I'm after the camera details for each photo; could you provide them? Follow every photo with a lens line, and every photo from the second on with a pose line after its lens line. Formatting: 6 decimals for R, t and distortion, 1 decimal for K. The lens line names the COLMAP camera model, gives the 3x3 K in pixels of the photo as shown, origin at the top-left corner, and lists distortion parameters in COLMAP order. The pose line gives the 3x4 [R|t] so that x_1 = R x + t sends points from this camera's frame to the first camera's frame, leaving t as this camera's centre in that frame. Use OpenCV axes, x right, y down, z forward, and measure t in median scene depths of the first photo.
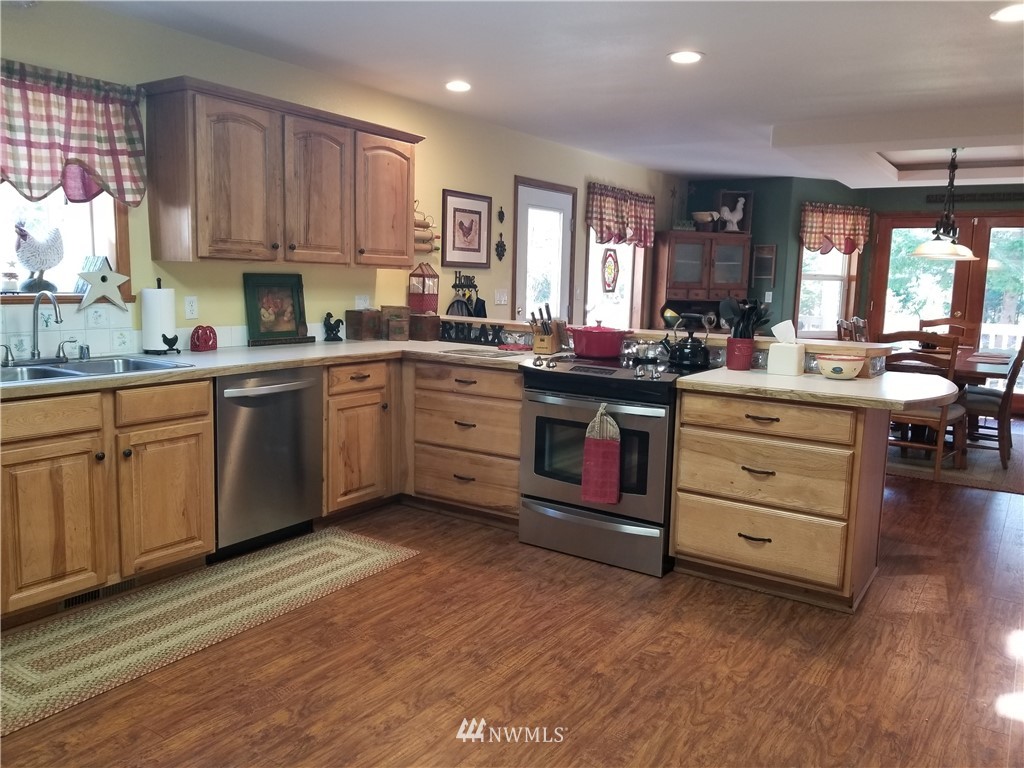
lens RADIAL K [[805.3, 0, 508.8], [0, 805.3, 375.7], [0, 0, 1]] dist [0.038441, -0.046781]
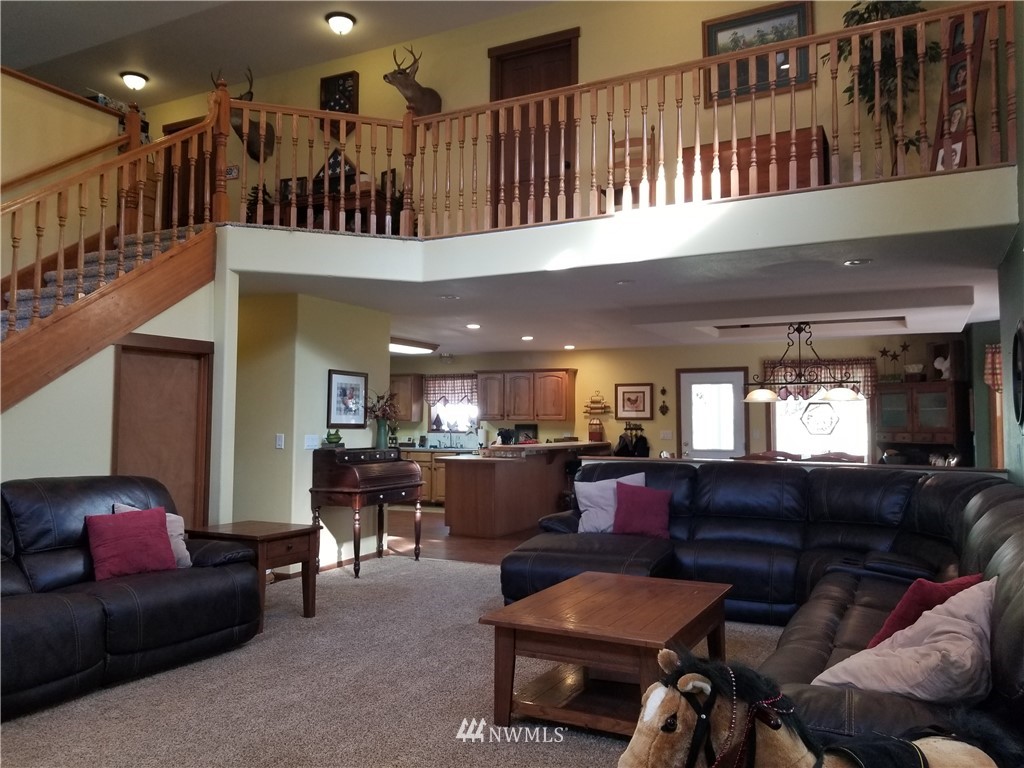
lens RADIAL K [[805.3, 0, 514.8], [0, 805.3, 383.4], [0, 0, 1]] dist [0.038441, -0.046781]
pose [[0.107021, -0.075661, -0.991374, 2.602951], [-0.125710, 0.988069, -0.088980, -0.012839], [0.986278, 0.134148, 0.096233, 0.695827]]
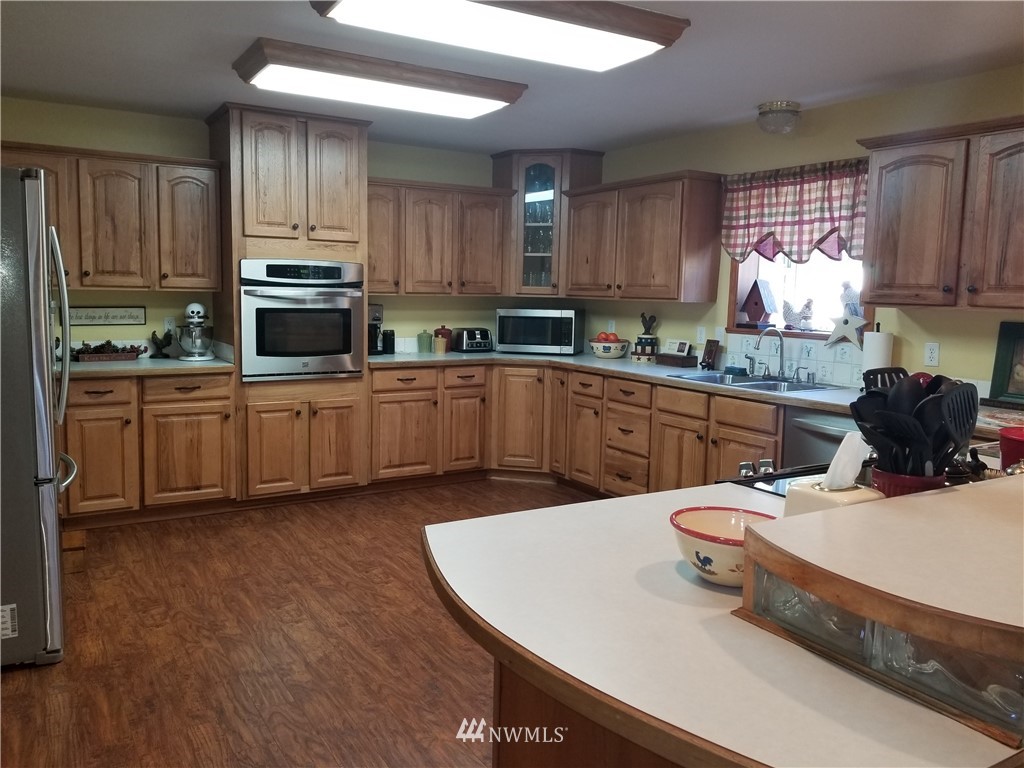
lens RADIAL K [[805.3, 0, 507.3], [0, 805.3, 378.6], [0, 0, 1]] dist [0.038441, -0.046781]
pose [[-0.417458, 0.064388, -0.906412, 0.679174], [-0.149539, 0.979019, 0.138418, -0.108757], [0.896307, 0.193328, -0.399071, 0.886997]]
